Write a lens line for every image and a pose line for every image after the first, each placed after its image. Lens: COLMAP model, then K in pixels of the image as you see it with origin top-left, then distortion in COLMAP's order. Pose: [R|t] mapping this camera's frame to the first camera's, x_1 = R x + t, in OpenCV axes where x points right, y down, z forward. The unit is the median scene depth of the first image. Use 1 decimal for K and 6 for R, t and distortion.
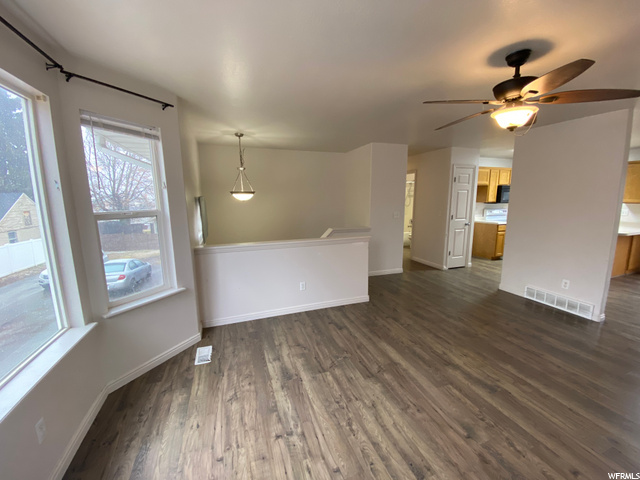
lens RADIAL K [[254.5, 0, 320.1], [0, 254.5, 236.1], [0, 0, 1]] dist [-0.008590, -0.007283]
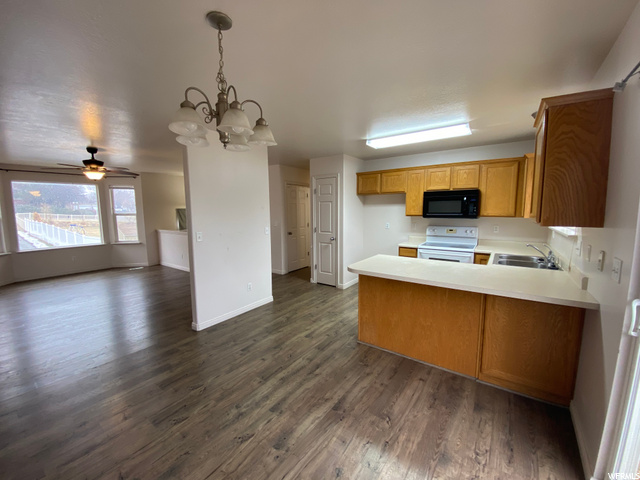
lens RADIAL K [[254.5, 0, 316.9], [0, 254.5, 242.1], [0, 0, 1]] dist [-0.008590, -0.007283]
pose [[0.583089, 0.108556, -0.805123, 1.109741], [-0.122499, 0.991450, 0.044962, -0.059552], [0.803120, 0.072410, 0.591402, 0.365547]]
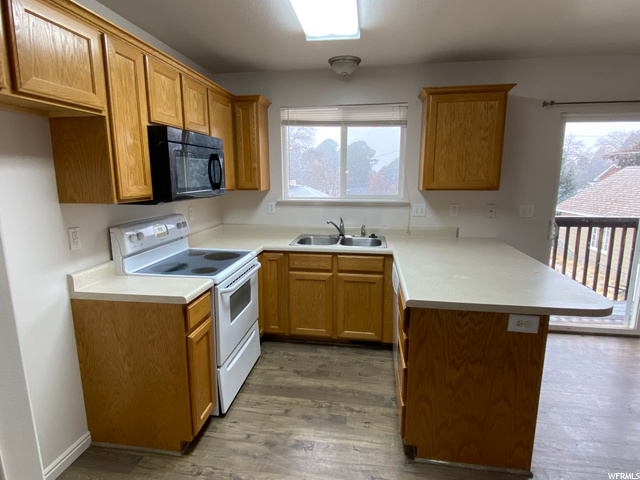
lens RADIAL K [[346.0, 0, 320.3], [0, 346.0, 239.7], [0, 0, 1]] dist [0.004373, -0.008894]
pose [[0.460162, -0.152444, 0.874649, 0.487555], [0.132439, 0.985912, 0.102159, -0.110416], [-0.877901, 0.068828, 0.473869, 0.725996]]
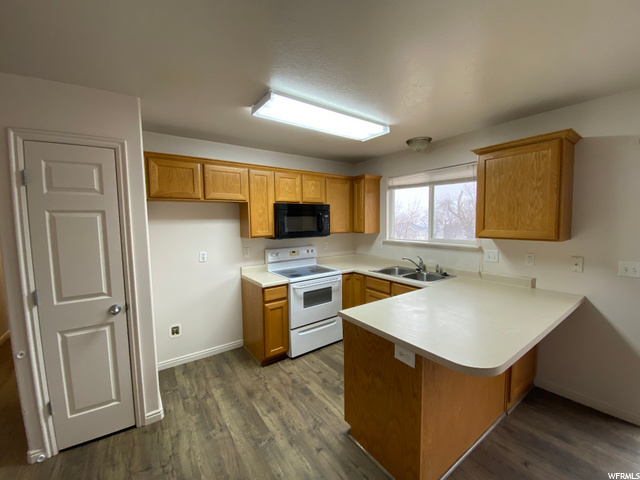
lens RADIAL K [[254.5, 0, 317.0], [0, 254.5, 238.1], [0, 0, 1]] dist [-0.008590, -0.007283]
pose [[0.957592, -0.022293, 0.287264, 0.643507], [0.047136, 0.995691, -0.079856, -0.089642], [-0.284246, 0.090010, 0.954517, 0.514730]]
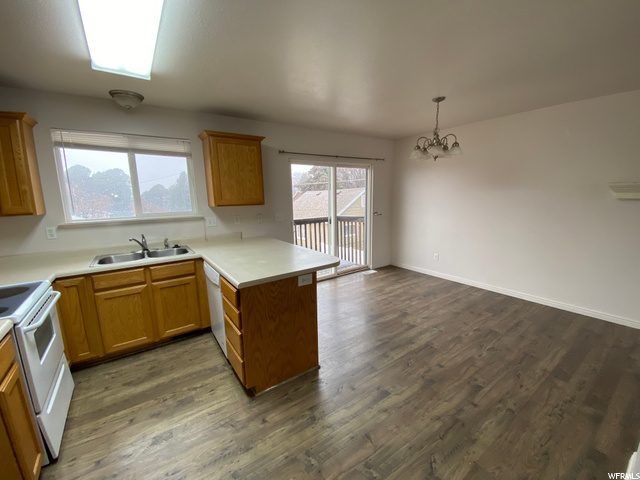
lens RADIAL K [[254.5, 0, 319.7], [0, 254.5, 240.0], [0, 0, 1]] dist [-0.008590, -0.007283]
pose [[-0.285742, -0.148029, 0.946805, 0.471955], [0.167915, 0.964979, 0.201547, -0.112715], [-0.943481, 0.216573, -0.250878, 0.773135]]
